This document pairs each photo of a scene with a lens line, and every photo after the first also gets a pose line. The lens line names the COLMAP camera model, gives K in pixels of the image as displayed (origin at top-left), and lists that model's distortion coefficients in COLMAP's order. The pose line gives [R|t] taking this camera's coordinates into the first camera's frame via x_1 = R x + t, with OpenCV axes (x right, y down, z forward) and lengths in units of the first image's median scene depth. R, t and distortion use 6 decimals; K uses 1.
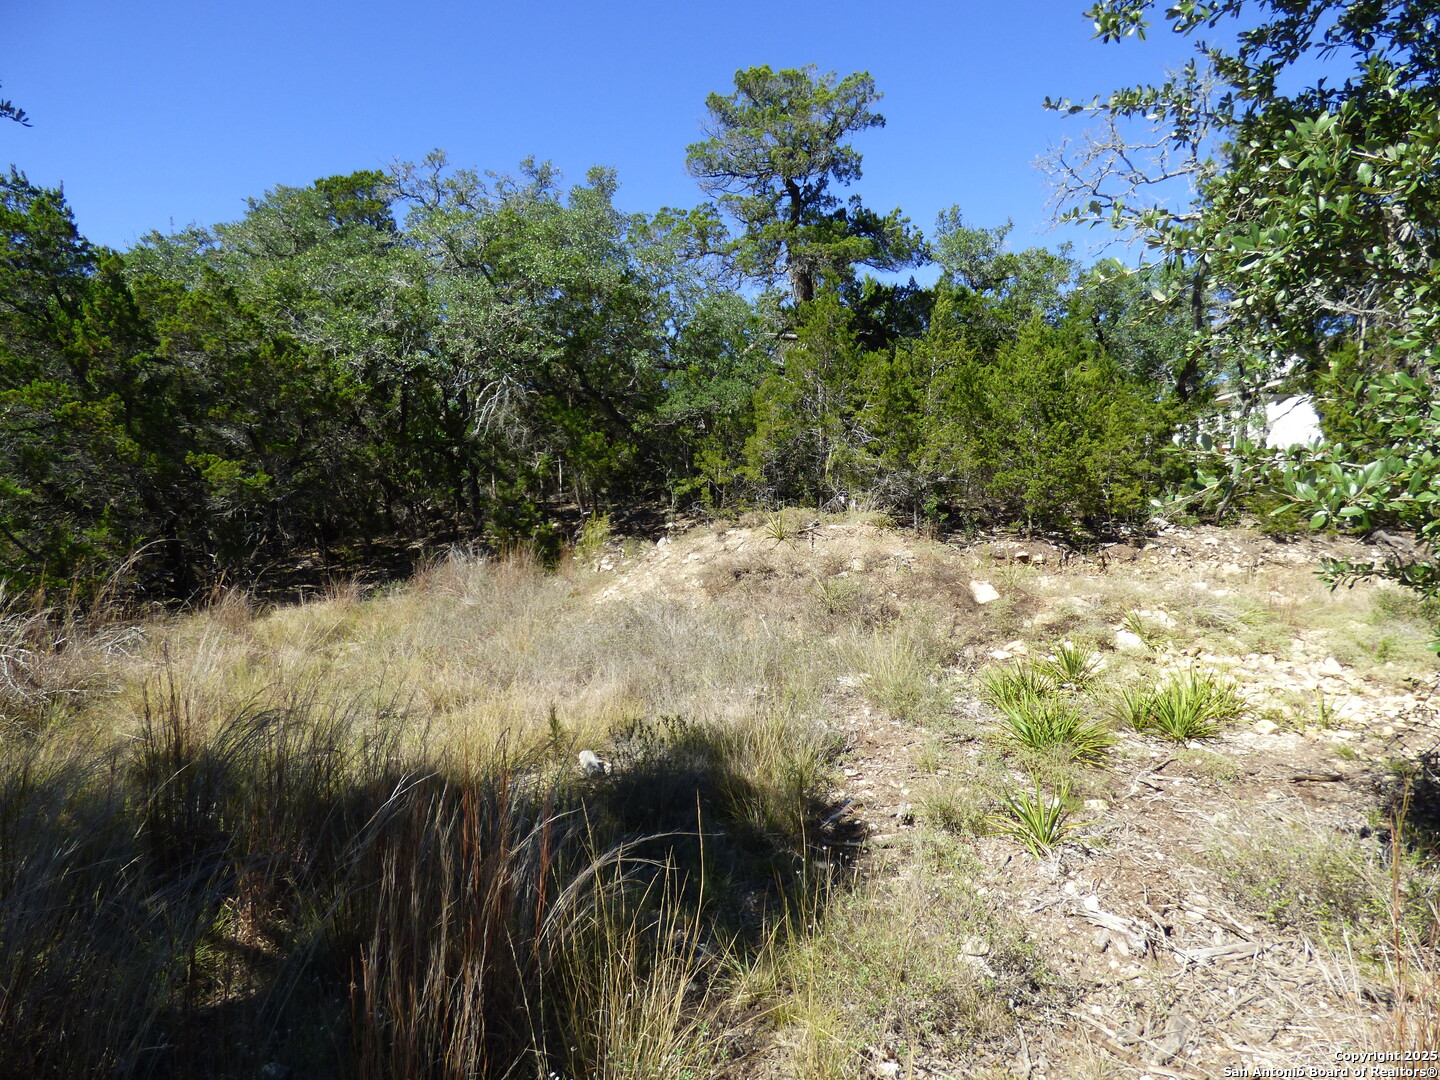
lens RADIAL K [[840.7, 0, 720.0], [0, 840.7, 540.0], [0, 0, 1]] dist [-0.066499, 0.012867]
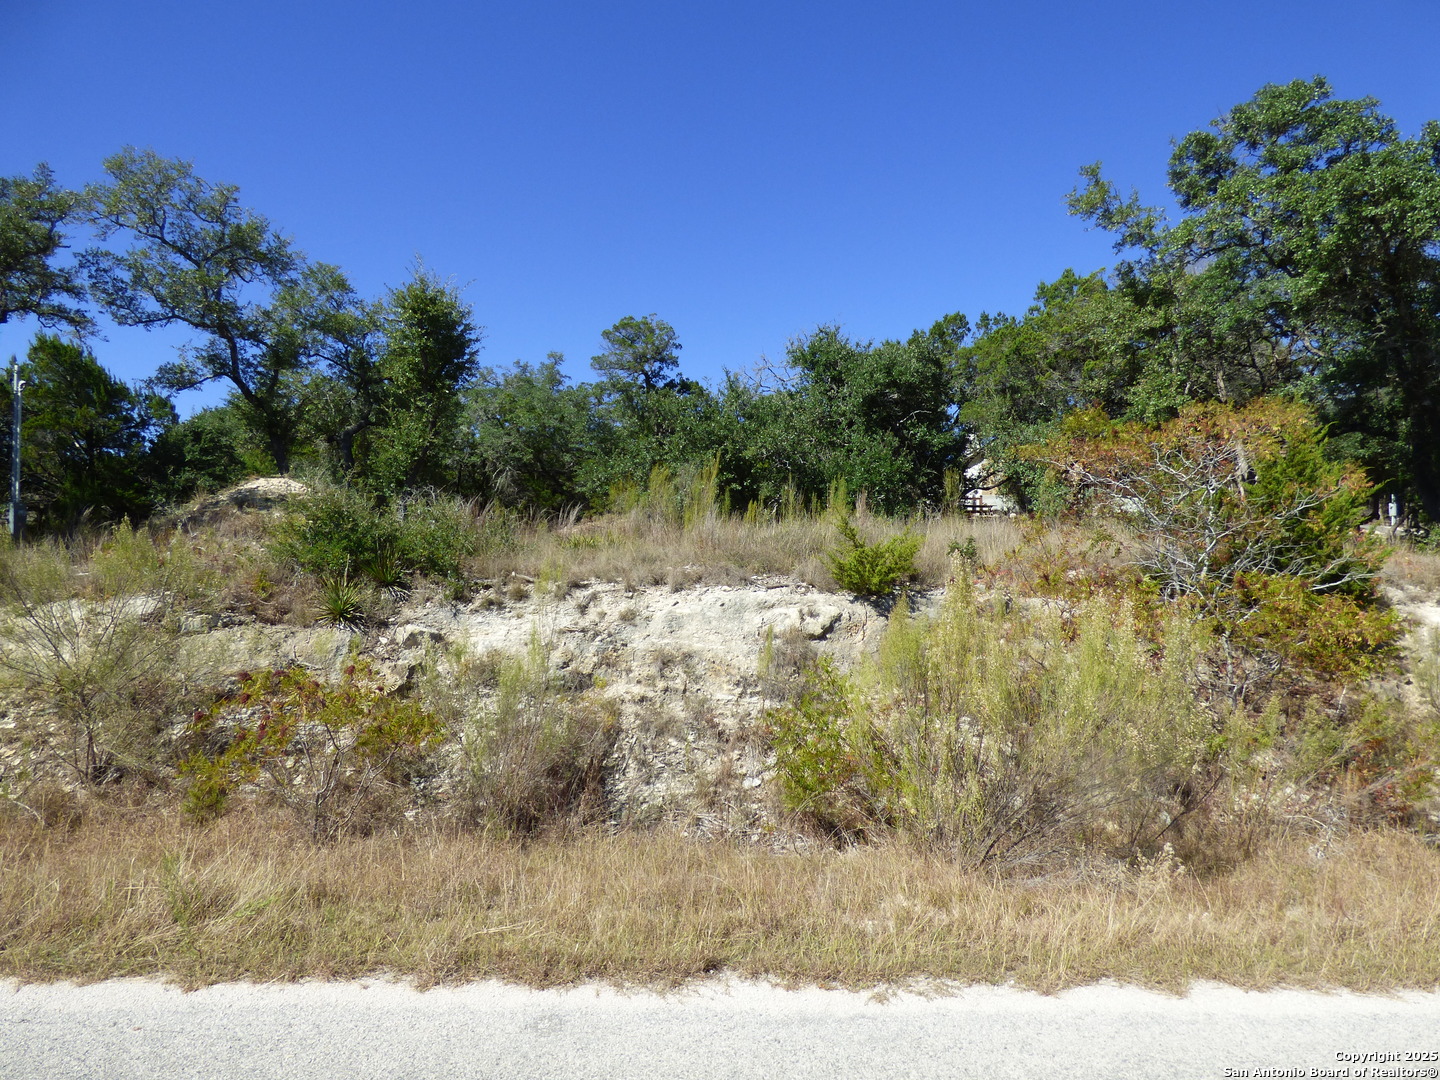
lens RADIAL K [[840.7, 0, 720.0], [0, 840.7, 540.0], [0, 0, 1]] dist [-0.066499, 0.012867]
pose [[0.999522, 0.002894, 0.030787, 0.224609], [-0.001120, 0.998345, -0.057504, 0.121470], [-0.030903, 0.057442, 0.997870, -1.133710]]
